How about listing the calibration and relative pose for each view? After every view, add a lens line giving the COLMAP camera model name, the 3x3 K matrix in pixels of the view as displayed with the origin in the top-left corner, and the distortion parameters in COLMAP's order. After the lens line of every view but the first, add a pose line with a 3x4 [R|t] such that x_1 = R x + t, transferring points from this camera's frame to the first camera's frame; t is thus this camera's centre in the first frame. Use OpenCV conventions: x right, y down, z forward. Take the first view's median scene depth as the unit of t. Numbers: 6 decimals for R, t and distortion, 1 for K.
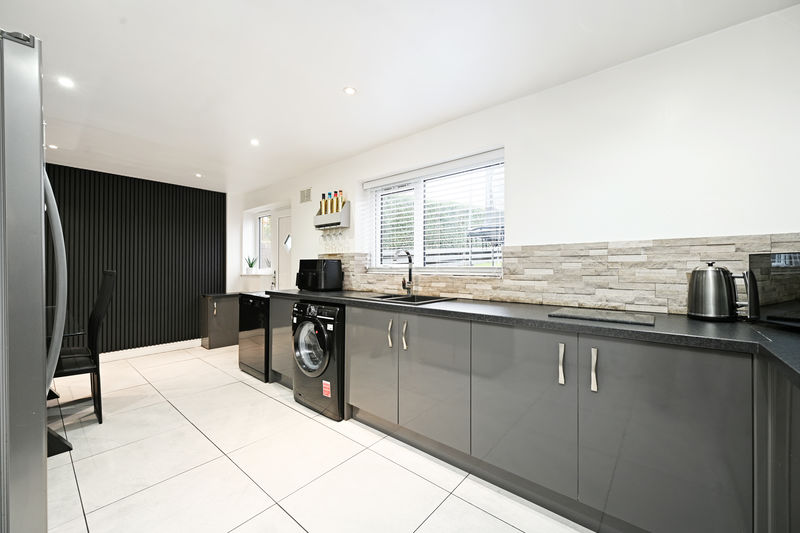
lens RADIAL K [[312.3, 0, 398.4], [0, 312.3, 265.8], [0, 0, 1]] dist [-0.000881, -0.000157]
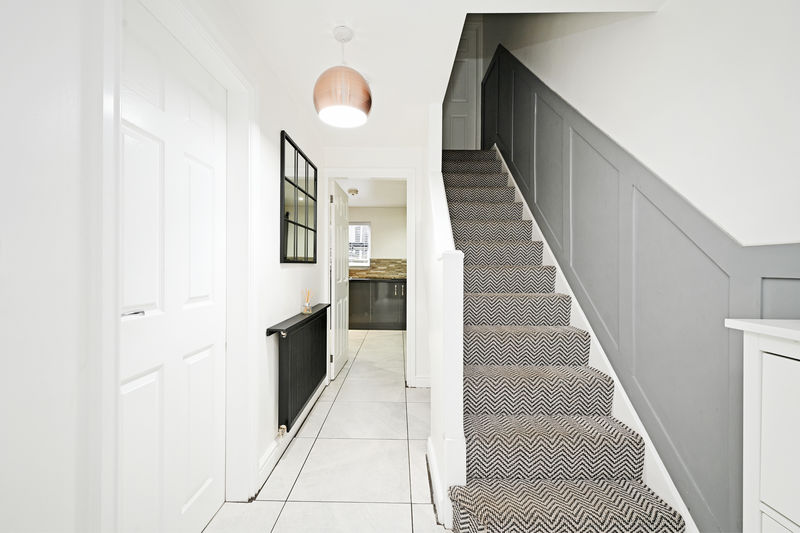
lens RADIAL K [[350.9, 0, 399.3], [0, 350.9, 266.7], [0, 0, 1]] dist [0.001163, 0.000060]
pose [[0.761090, 0.001464, 0.648645, -1.678420], [-0.005562, 0.999975, 0.004269, -0.004070], [-0.648623, -0.006857, 0.761079, -1.748551]]
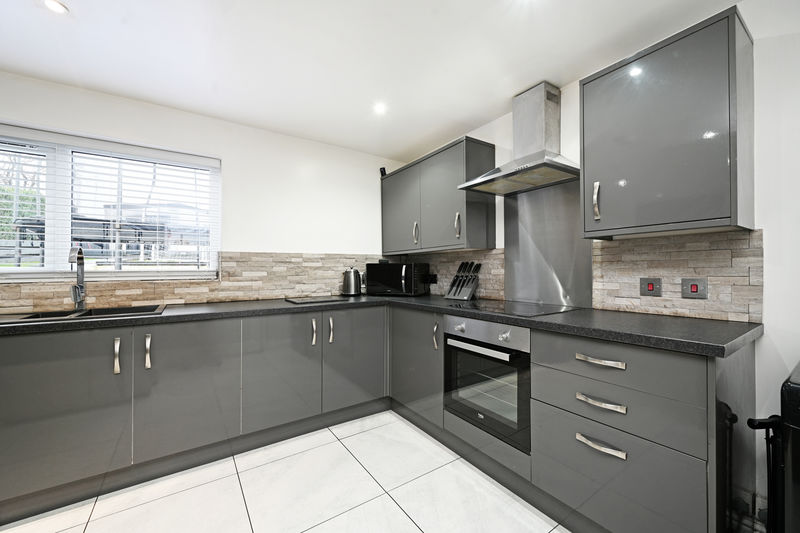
lens RADIAL K [[312.3, 0, 400.6], [0, 312.3, 267.7], [0, 0, 1]] dist [-0.000881, -0.000157]
pose [[0.266107, -0.000394, 0.963943, -0.602361], [0.000252, 1.000000, 0.000339, -0.005273], [-0.963943, 0.000153, 0.266108, 0.113376]]
